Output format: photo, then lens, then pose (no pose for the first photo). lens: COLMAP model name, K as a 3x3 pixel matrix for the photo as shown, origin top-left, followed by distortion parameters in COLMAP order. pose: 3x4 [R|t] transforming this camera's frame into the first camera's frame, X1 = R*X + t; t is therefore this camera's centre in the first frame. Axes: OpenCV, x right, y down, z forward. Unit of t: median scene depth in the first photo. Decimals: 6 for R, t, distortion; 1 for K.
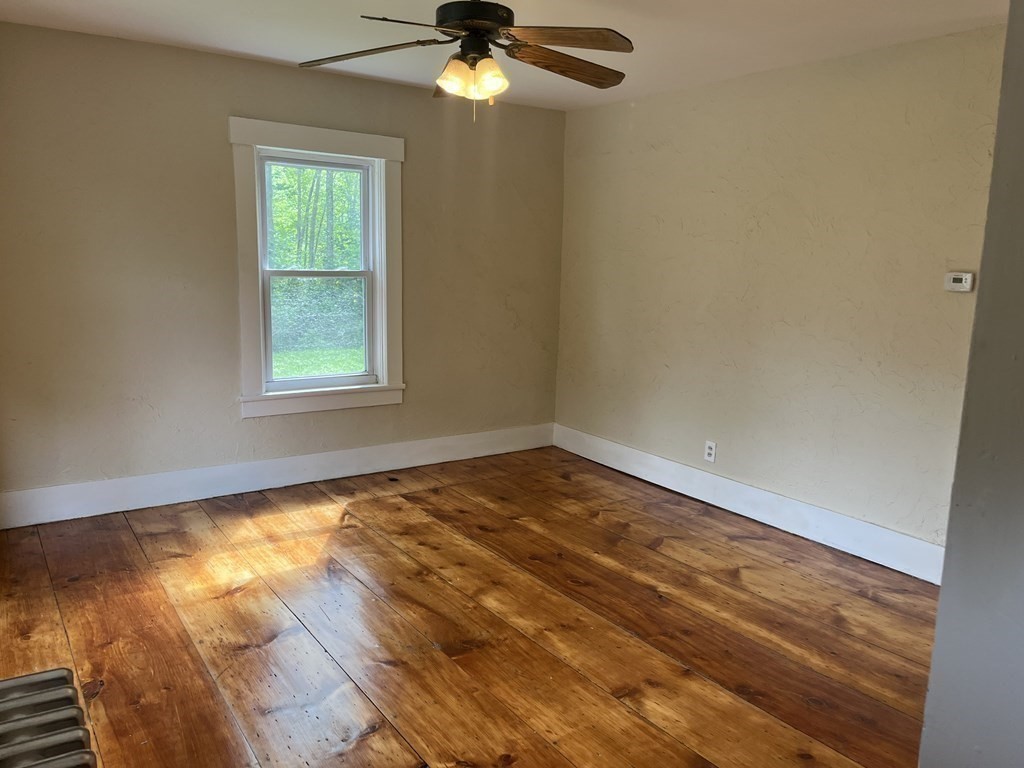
lens RADIAL K [[780.6, 0, 515.9], [0, 780.6, 378.9], [0, 0, 1]] dist [0.056967, -0.068064]
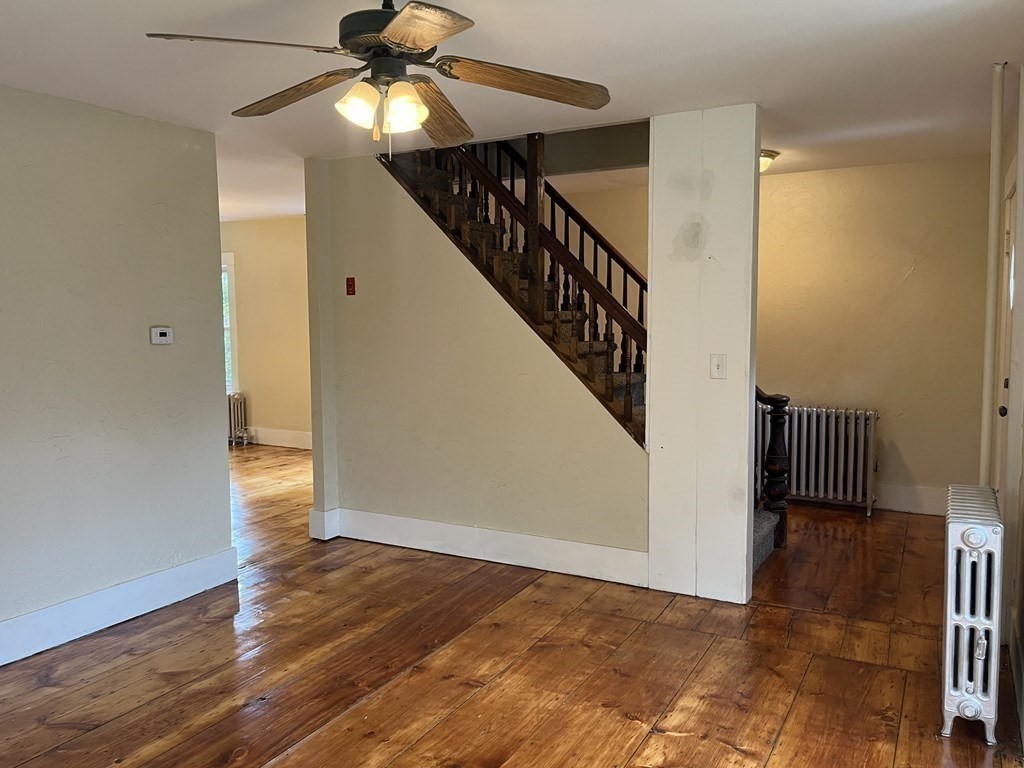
lens RADIAL K [[780.6, 0, 515.2], [0, 780.6, 383.6], [0, 0, 1]] dist [0.056967, -0.068064]
pose [[-0.437263, -0.099223, 0.893843, -0.697203], [0.134319, 0.975542, 0.174000, -0.186417], [-0.889247, 0.196144, -0.413241, 1.035537]]
